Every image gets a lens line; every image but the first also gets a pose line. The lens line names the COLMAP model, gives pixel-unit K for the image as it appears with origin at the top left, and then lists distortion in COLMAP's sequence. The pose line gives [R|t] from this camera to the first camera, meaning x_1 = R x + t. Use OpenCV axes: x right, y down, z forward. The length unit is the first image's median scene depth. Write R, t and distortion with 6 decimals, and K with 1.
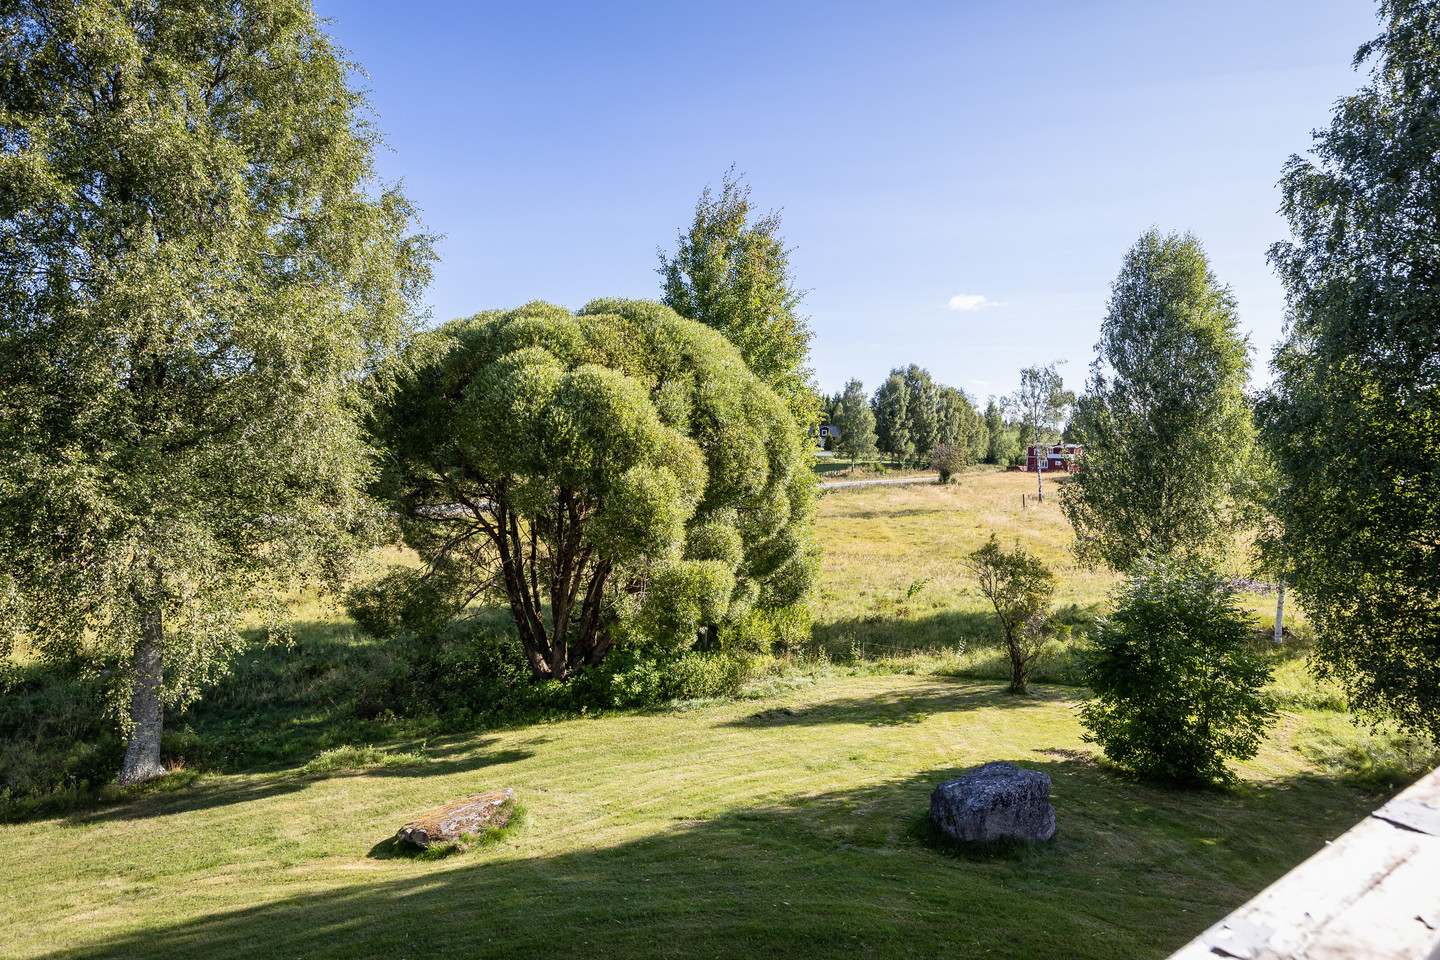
lens RADIAL K [[811.6, 0, 721.4], [0, 811.6, 473.1], [0, 0, 1]] dist [0.008988, -0.001133]
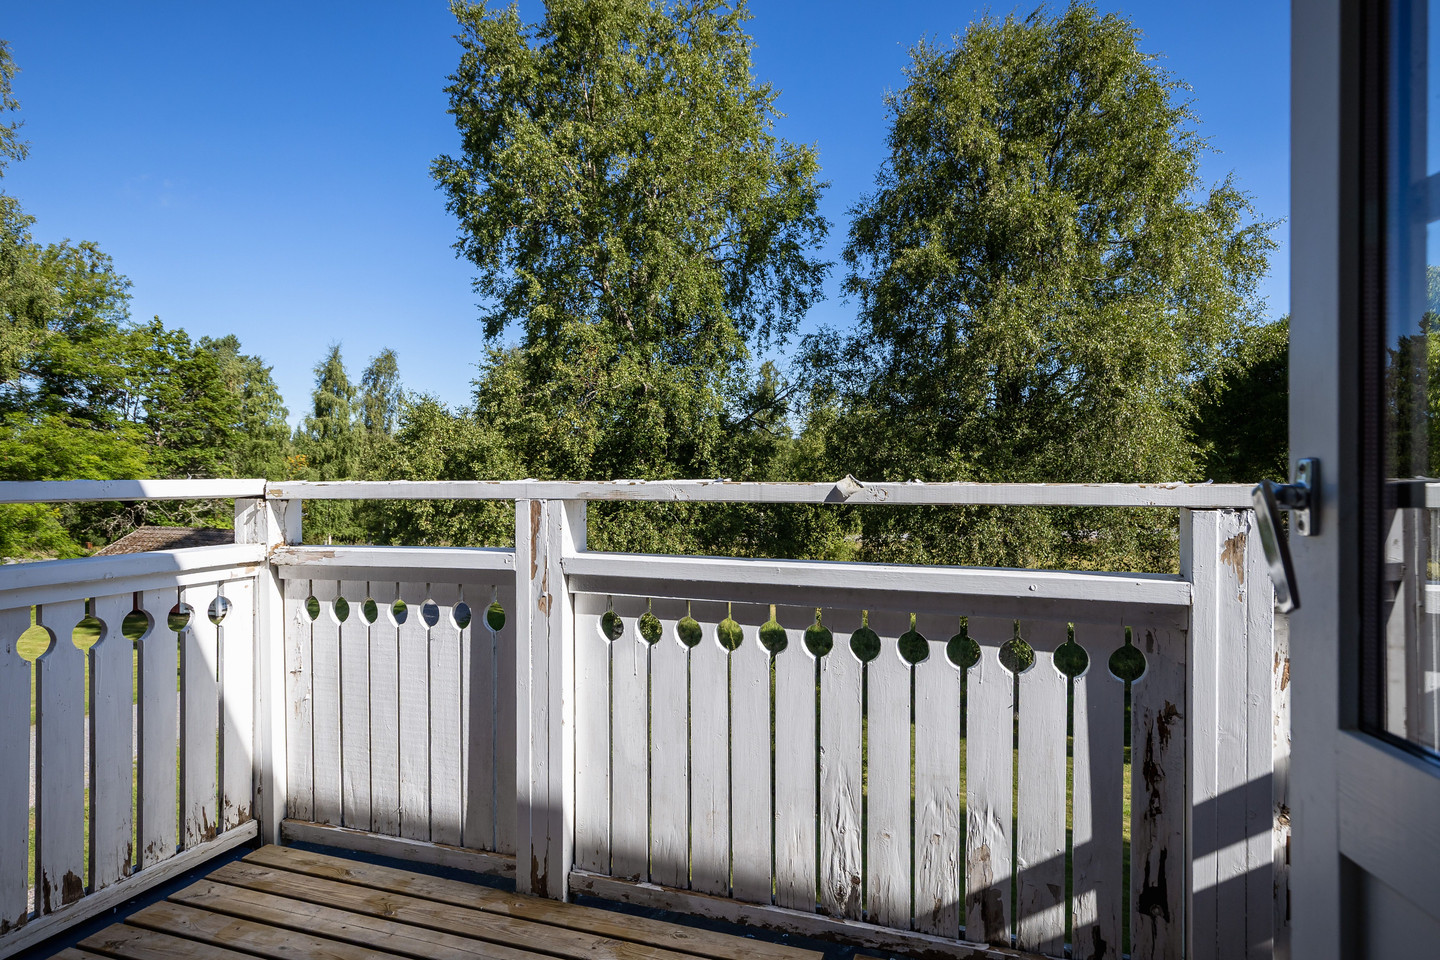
lens RADIAL K [[813.5, 0, 717.6], [0, 813.5, 479.4], [0, 0, 1]] dist [0.016623, -0.010060]
pose [[0.566440, -0.007578, -0.824068, 0.084912], [-0.008889, 0.999843, -0.015304, 0.034419], [0.824055, 0.015993, 0.566284, -0.082958]]
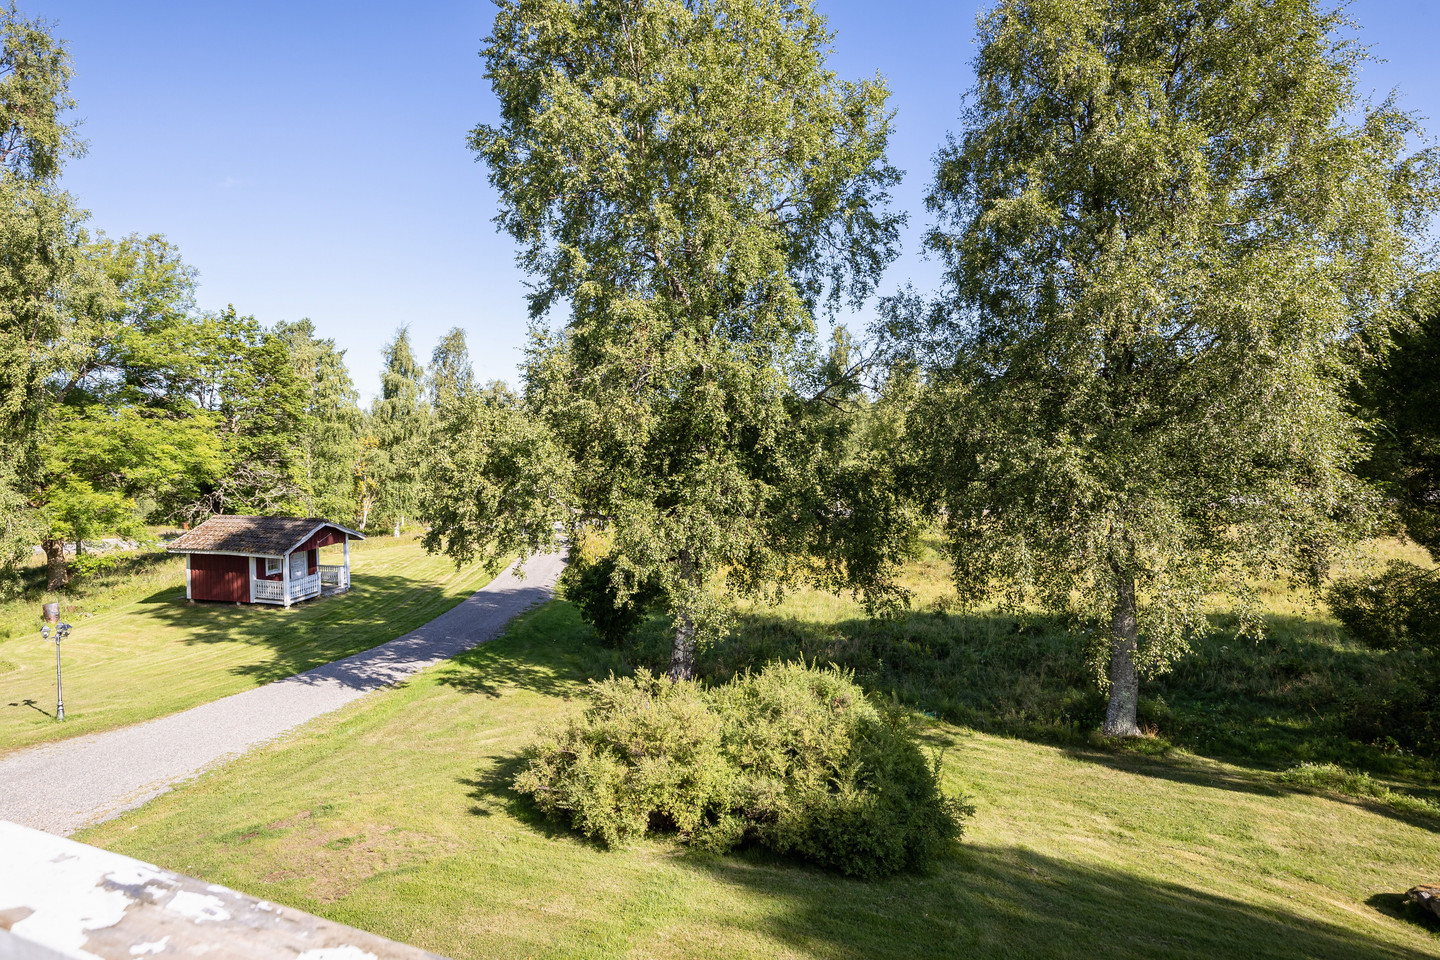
lens RADIAL K [[831.7, 0, 715.1], [0, 831.7, 447.8], [0, 0, 1]] dist [0.010915, -0.005466]
pose [[0.485980, -0.017787, -0.873789, 0.005403], [0.012862, 0.999830, -0.013200, 0.000723], [0.873875, -0.004824, 0.486127, -0.013296]]
